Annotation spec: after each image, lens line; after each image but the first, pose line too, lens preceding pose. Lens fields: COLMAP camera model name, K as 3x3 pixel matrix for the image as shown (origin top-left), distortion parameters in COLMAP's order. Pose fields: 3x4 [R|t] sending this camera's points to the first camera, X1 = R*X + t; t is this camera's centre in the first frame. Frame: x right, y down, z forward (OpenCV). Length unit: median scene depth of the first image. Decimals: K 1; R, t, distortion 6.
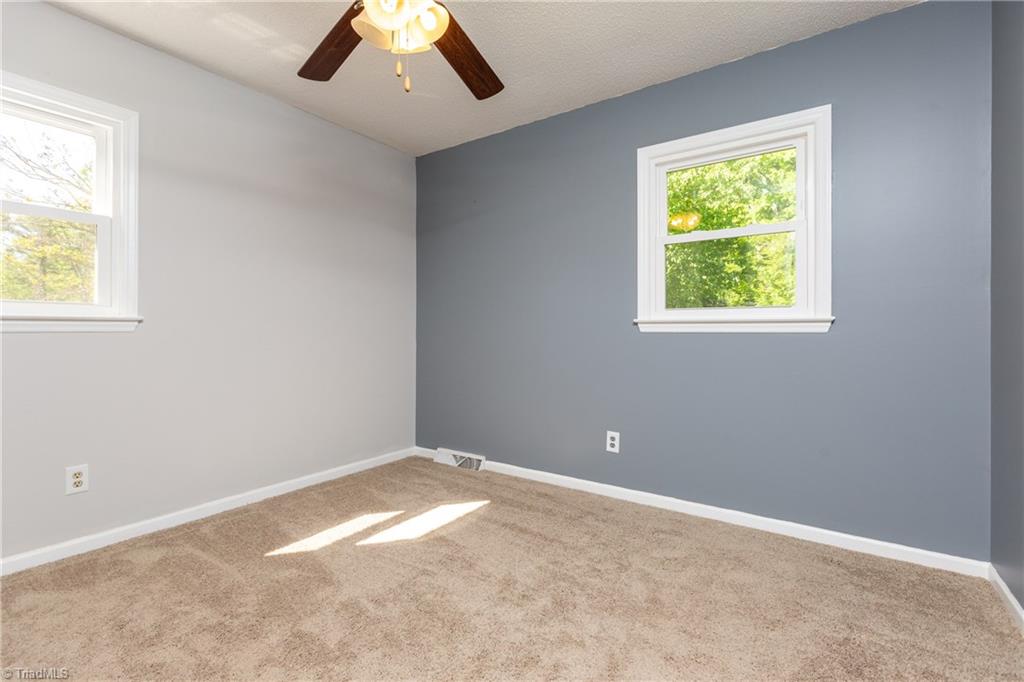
lens RADIAL K [[475.8, 0, 508.9], [0, 475.8, 335.2], [0, 0, 1]] dist [-0.006323, 0.000232]
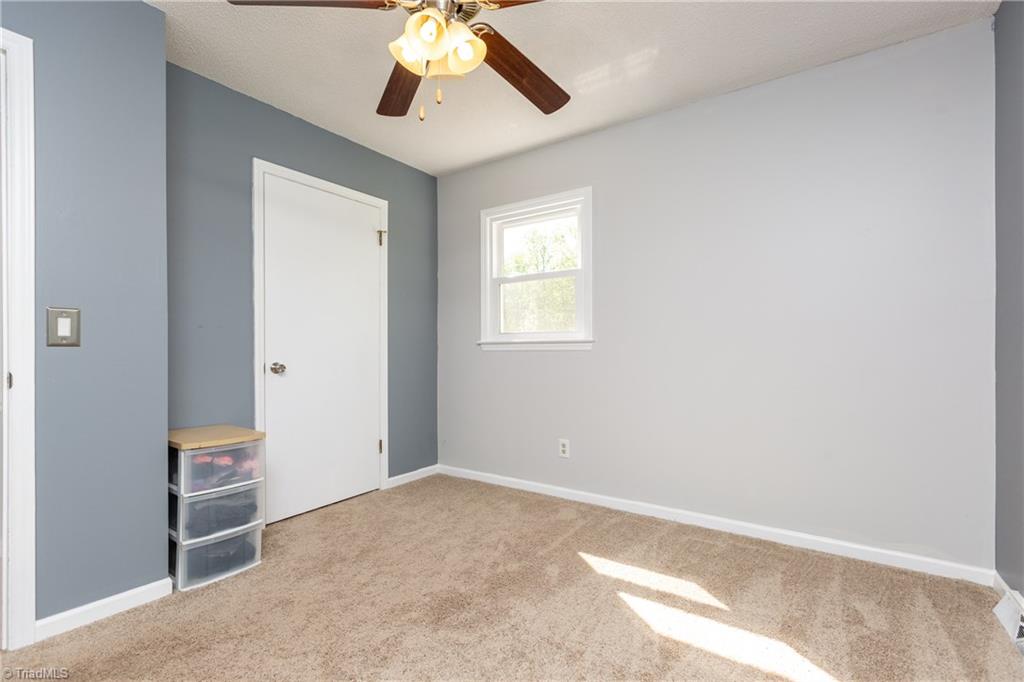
lens RADIAL K [[475.8, 0, 503.9], [0, 475.8, 342.9], [0, 0, 1]] dist [-0.006323, 0.000232]
pose [[-0.034703, -0.002917, -0.999393, 0.548847], [0.002420, 0.999993, -0.003003, -0.024451], [0.999395, -0.002523, -0.034695, 0.775524]]
